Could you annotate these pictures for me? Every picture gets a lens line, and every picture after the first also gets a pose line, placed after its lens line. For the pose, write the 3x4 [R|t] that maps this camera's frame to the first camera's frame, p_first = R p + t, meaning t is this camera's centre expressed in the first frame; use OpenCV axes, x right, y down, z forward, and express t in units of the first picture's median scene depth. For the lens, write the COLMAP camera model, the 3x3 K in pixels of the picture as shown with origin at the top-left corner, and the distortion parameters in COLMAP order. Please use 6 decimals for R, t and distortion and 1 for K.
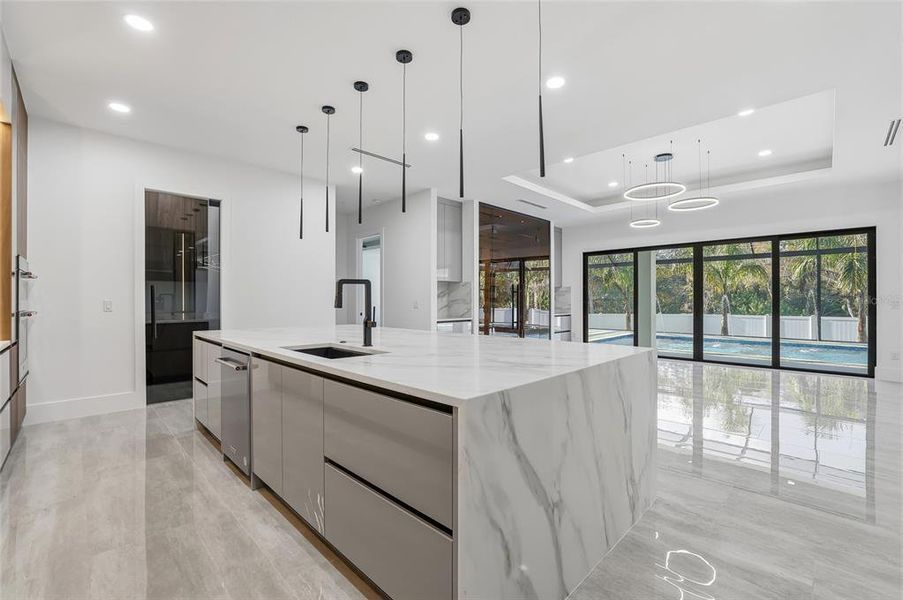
lens RADIAL K [[399.7, 0, 451.5], [0, 399.7, 300.0], [0, 0, 1]] dist [-0.001108, -0.000061]
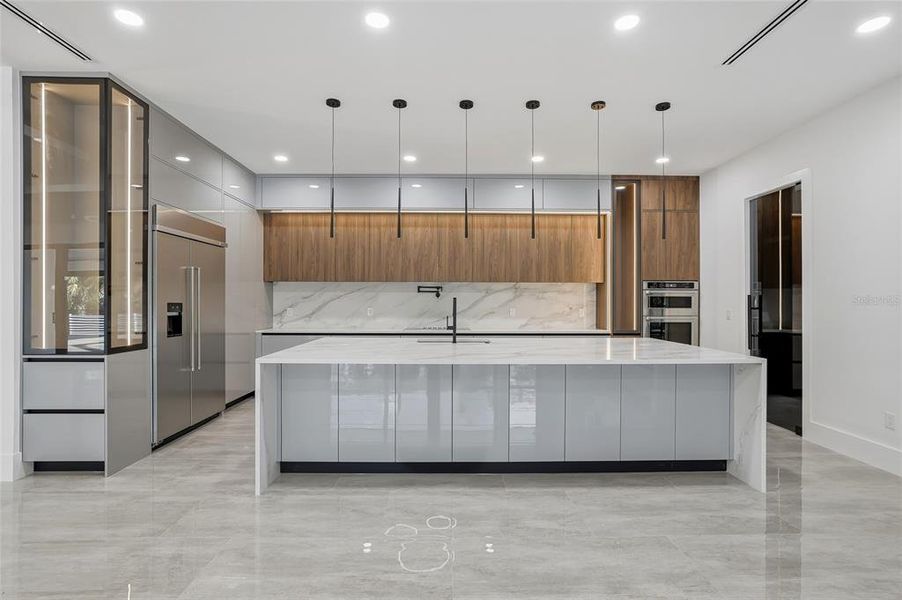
lens RADIAL K [[399.2, 0, 451.0], [0, 399.2, 300.0], [0, 0, 1]] dist [-0.001108, -0.000061]
pose [[-0.693929, 0.001720, -0.720042, 0.939952], [0.003866, 0.999992, -0.001337, -0.042356], [0.720033, -0.003712, -0.693929, 2.176382]]
